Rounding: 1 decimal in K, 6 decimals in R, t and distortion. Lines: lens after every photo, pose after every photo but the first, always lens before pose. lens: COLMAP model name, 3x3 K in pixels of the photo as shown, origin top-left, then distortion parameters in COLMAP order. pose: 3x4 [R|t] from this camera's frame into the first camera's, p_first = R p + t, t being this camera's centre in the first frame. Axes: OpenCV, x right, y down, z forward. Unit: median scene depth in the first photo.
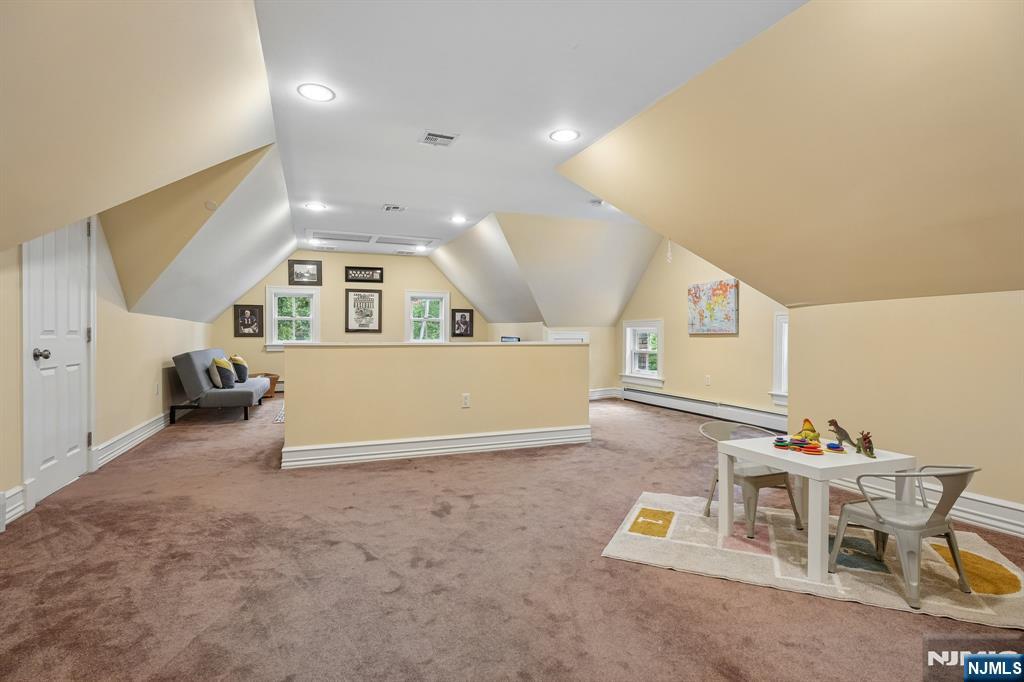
lens RADIAL K [[497.6, 0, 512.0], [0, 497.6, 341.5], [0, 0, 1]] dist [-0.011539, 0.000251]
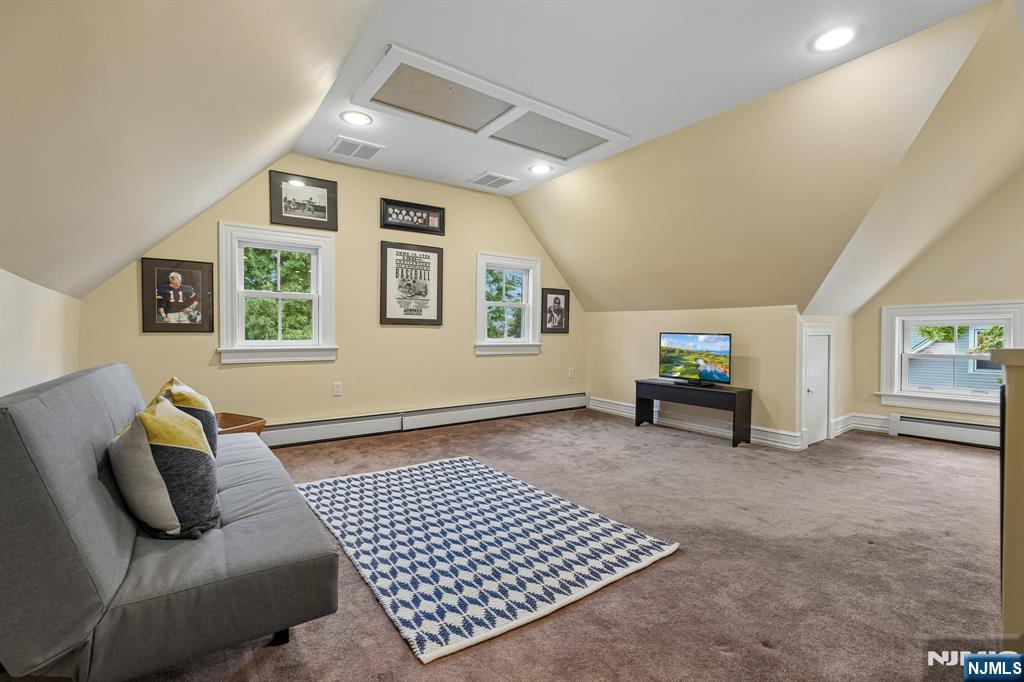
lens RADIAL K [[462.5, 0, 511.2], [0, 462.5, 344.0], [0, 0, 1]] dist [-0.005879, 0.000238]
pose [[0.970627, -0.005810, 0.240521, -0.319565], [0.004434, 0.999971, 0.006260, 0.000099], [-0.240550, -0.005010, 0.970624, 0.493598]]
